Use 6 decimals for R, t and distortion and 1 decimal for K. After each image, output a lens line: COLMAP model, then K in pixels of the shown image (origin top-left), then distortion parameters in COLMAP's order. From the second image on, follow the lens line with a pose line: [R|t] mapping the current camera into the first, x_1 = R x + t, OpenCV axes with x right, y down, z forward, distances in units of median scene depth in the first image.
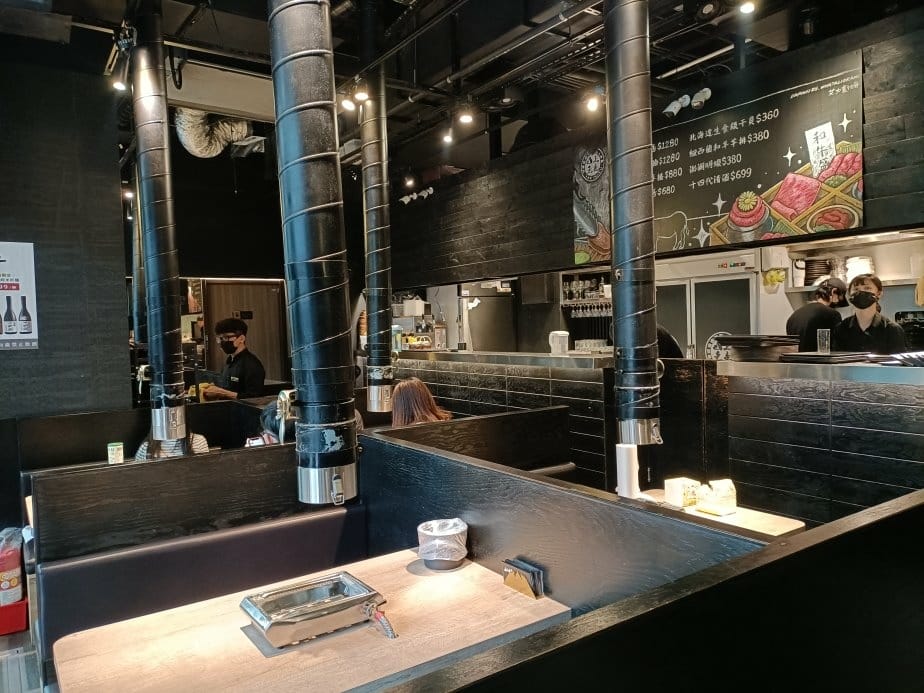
lens RADIAL K [[689.3, 0, 462.0], [0, 689.3, 346.5], [0, 0, 1]] dist [0.032043, -0.090725]
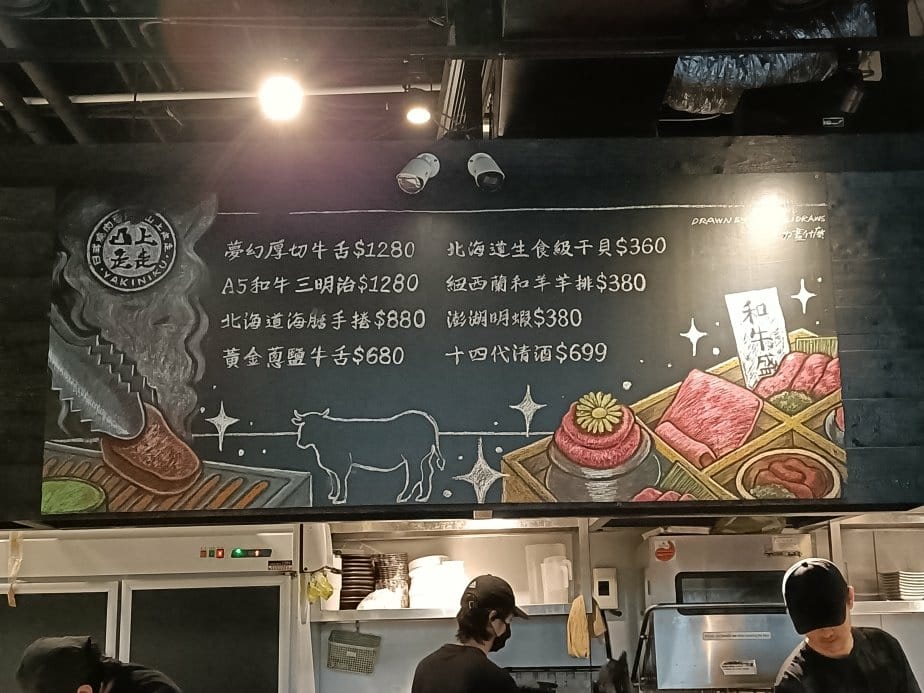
lens RADIAL K [[1319.4, 0, 462.0], [0, 1319.4, 346.5], [0, 0, 1]] dist [0.069601, 0.018961]
pose [[0.543577, 0.206419, 0.813581, -0.347612], [0.030330, 0.963825, -0.264803, -0.025580], [-0.838811, 0.168617, 0.517653, 0.616004]]
